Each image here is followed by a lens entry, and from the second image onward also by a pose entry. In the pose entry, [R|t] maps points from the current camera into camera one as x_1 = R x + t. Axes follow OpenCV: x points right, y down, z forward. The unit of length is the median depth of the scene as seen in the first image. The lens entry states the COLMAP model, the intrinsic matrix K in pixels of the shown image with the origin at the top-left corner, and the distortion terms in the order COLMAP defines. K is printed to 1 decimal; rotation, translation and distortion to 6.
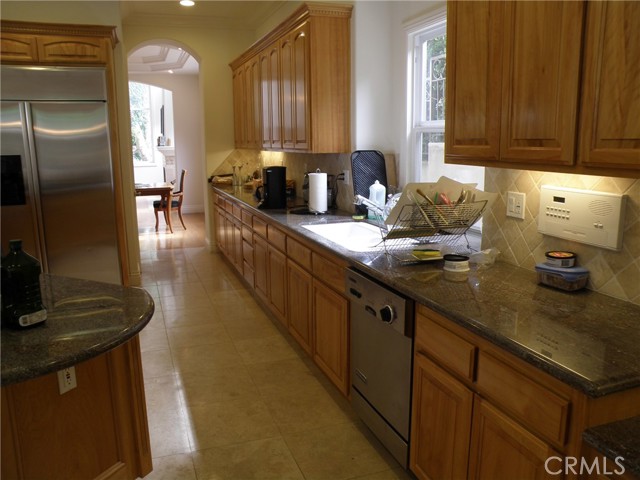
lens RADIAL K [[519.3, 0, 320.0], [0, 519.3, 240.0], [0, 0, 1]] dist [-0.146681, 0.126529]
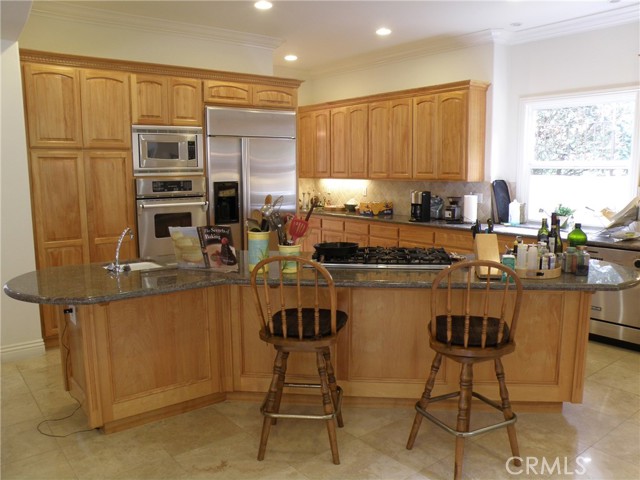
lens RADIAL K [[519.3, 0, 320.0], [0, 519.3, 240.0], [0, 0, 1]] dist [-0.146681, 0.126529]
pose [[0.948972, -0.041364, 0.312636, -0.820528], [0.056446, 0.997630, -0.039344, 0.029841], [-0.310267, 0.054983, 0.949058, -0.227259]]
